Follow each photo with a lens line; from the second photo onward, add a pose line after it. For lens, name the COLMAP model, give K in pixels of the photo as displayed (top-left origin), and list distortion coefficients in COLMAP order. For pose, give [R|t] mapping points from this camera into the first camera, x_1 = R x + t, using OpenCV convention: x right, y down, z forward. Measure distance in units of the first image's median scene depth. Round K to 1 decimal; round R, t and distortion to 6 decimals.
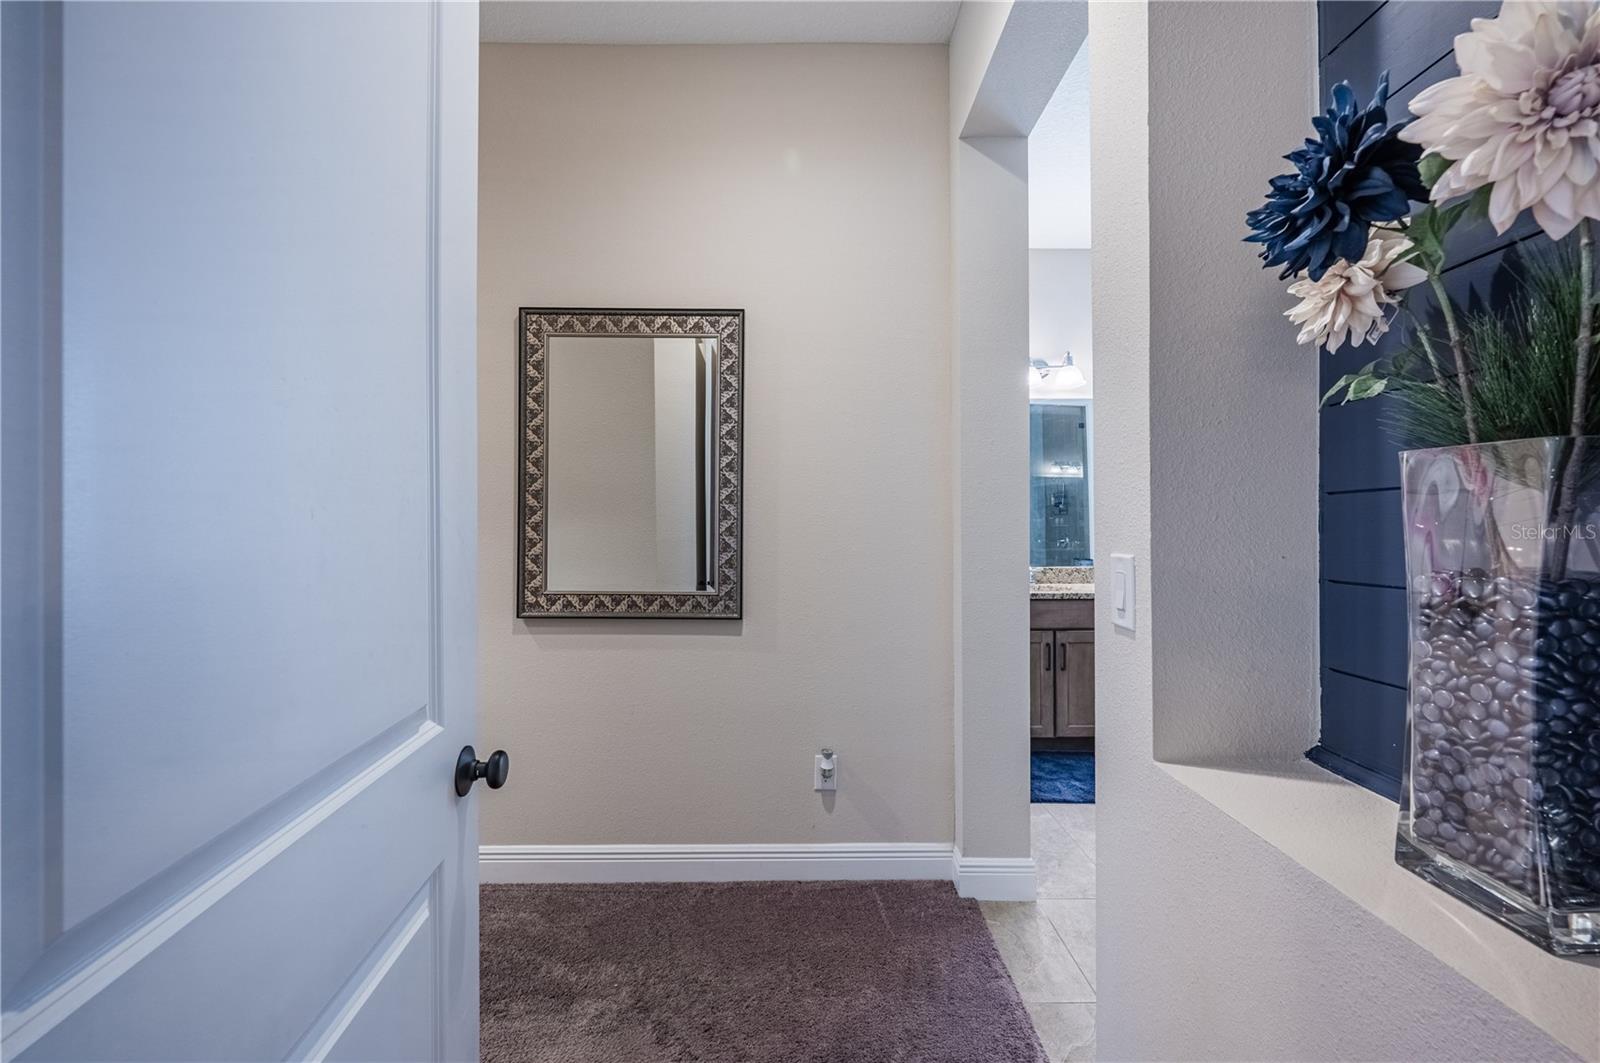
lens RADIAL K [[638.8, 0, 807.6], [0, 638.8, 533.0], [0, 0, 1]] dist [-0.000147, 0.000049]
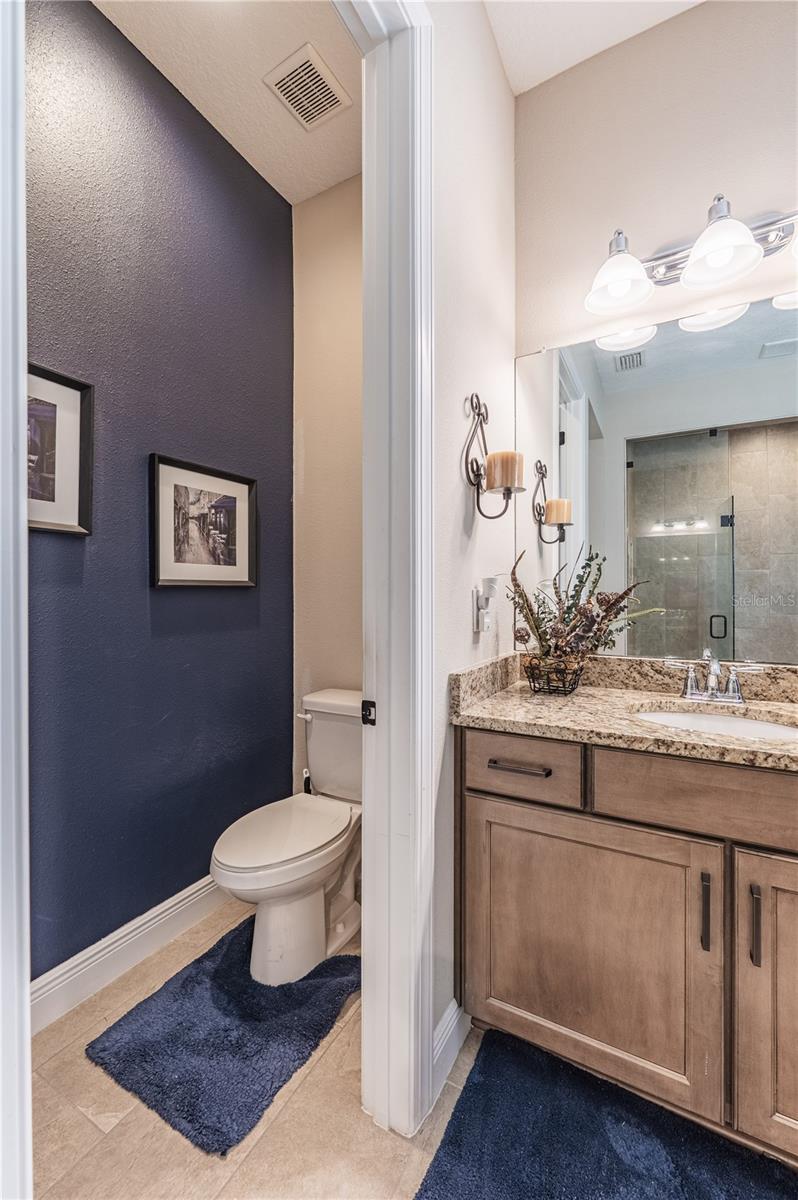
lens RADIAL K [[475.8, 0, 394.8], [0, 475.8, 598.3], [0, 0, 1]] dist [-0.001032, -0.000286]
pose [[0.861482, 0.006098, -0.507751, 0.359009], [-0.008836, 0.999957, -0.002981, 0.010771], [0.507711, 0.007054, 0.861499, 0.660487]]
